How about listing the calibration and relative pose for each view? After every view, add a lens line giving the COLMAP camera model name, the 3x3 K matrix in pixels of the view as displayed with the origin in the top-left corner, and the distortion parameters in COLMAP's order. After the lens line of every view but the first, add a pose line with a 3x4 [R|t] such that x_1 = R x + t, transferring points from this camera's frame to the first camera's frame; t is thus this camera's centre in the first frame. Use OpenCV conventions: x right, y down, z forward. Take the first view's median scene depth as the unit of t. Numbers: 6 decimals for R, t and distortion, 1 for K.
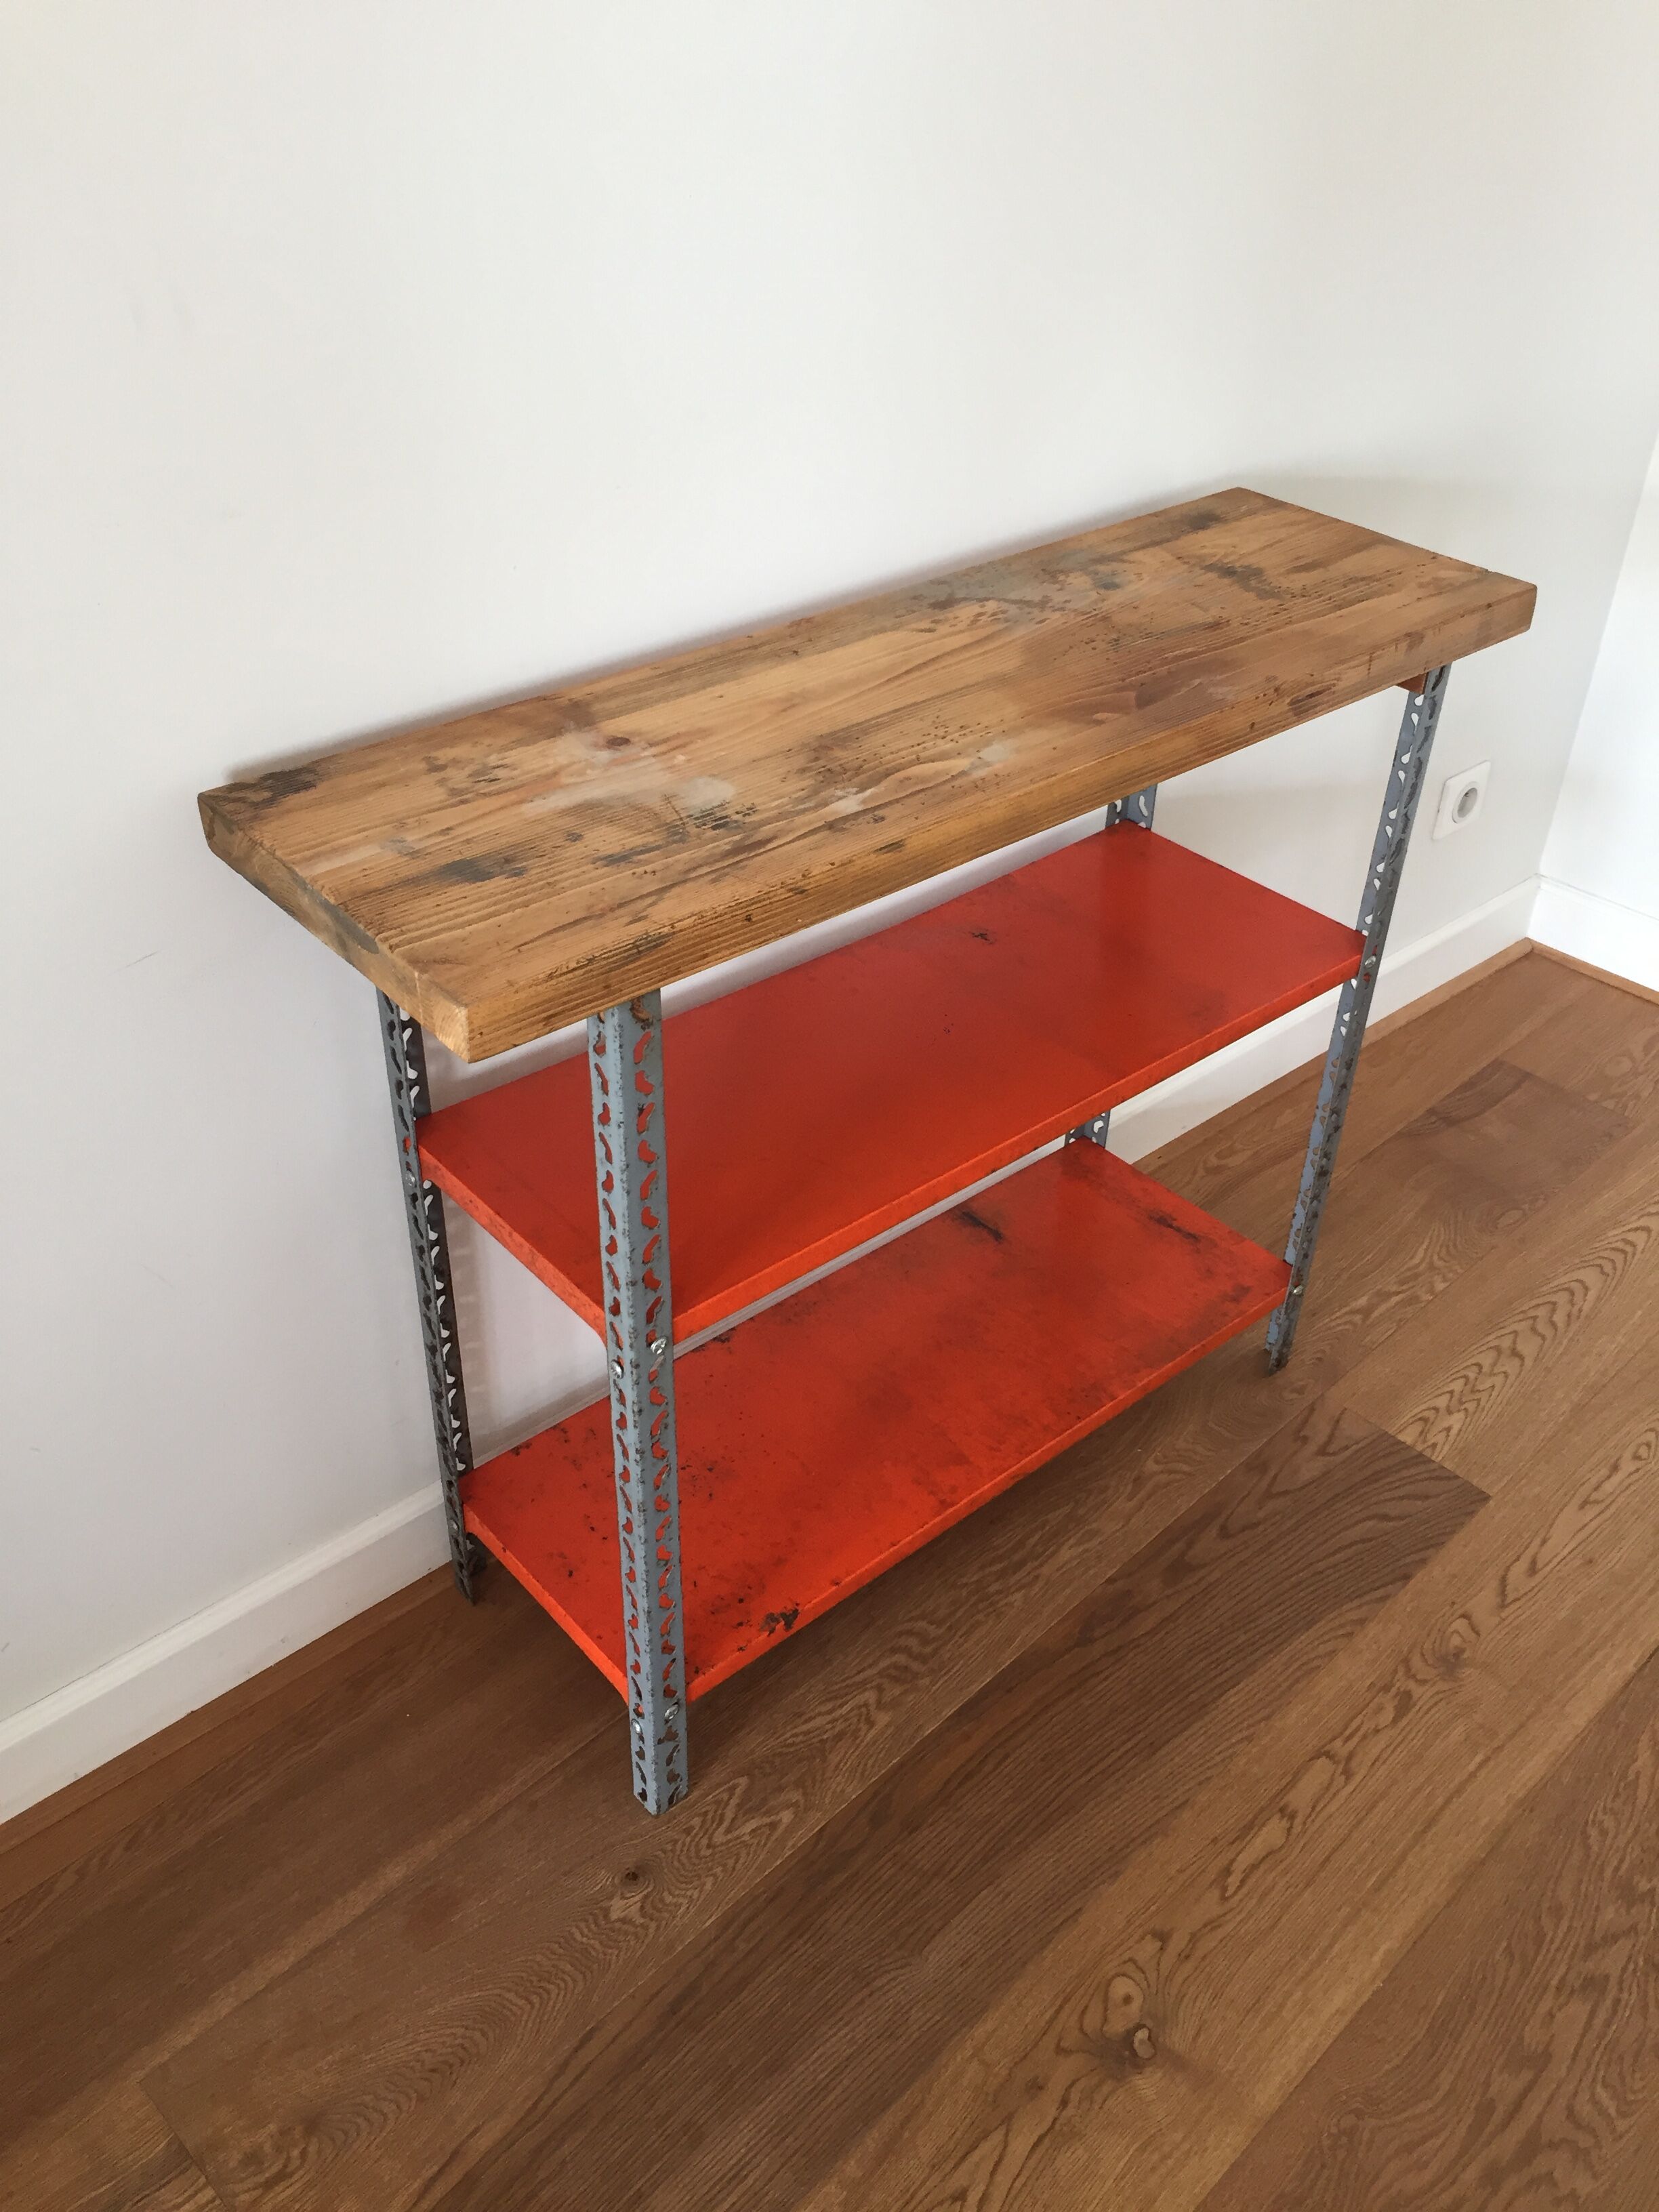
lens RADIAL K [[1912.8, 0, 838.2], [0, 1912.8, 1098.1], [0, 0, 1]] dist [0.078779, -0.112444]
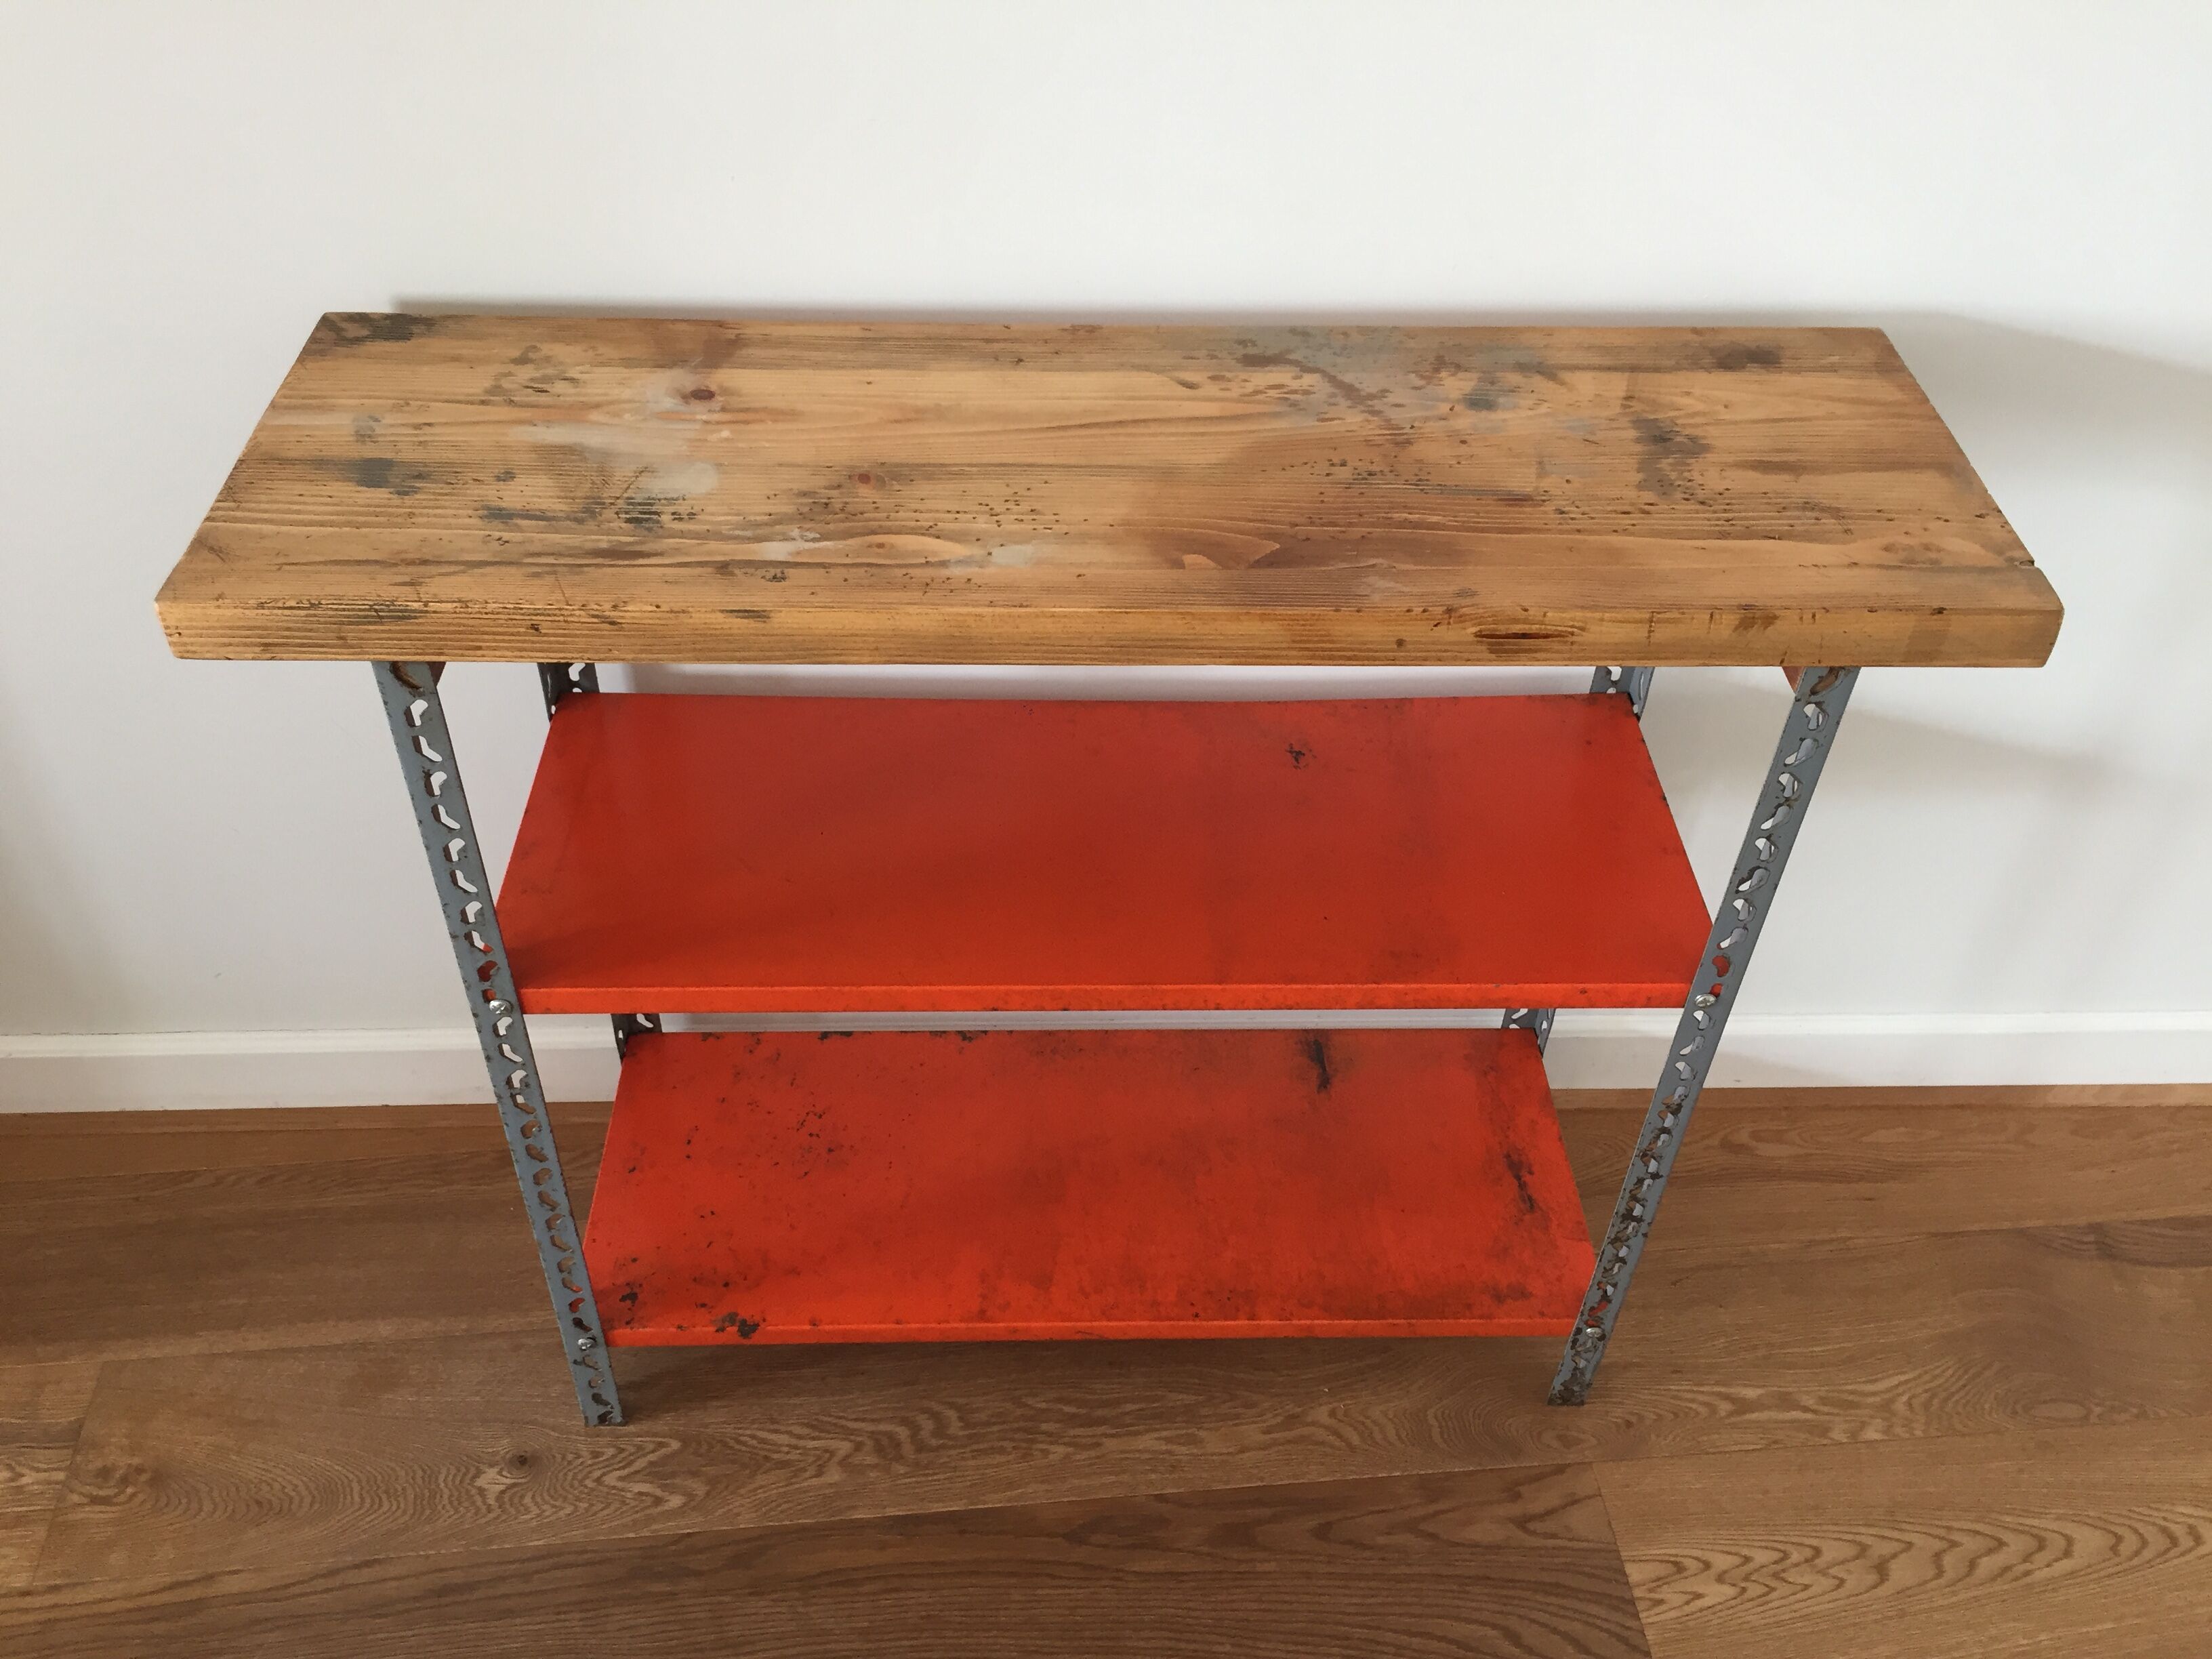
lens RADIAL K [[1912.8, 0, 1096.4], [0, 1912.8, 811.2], [0, 0, 1]] dist [0.078779, -0.112444]
pose [[0.773277, 0.418985, -0.475913, 0.453406], [-0.370477, 0.907679, 0.197142, -0.212461], [0.514576, 0.023869, 0.857112, 0.267498]]
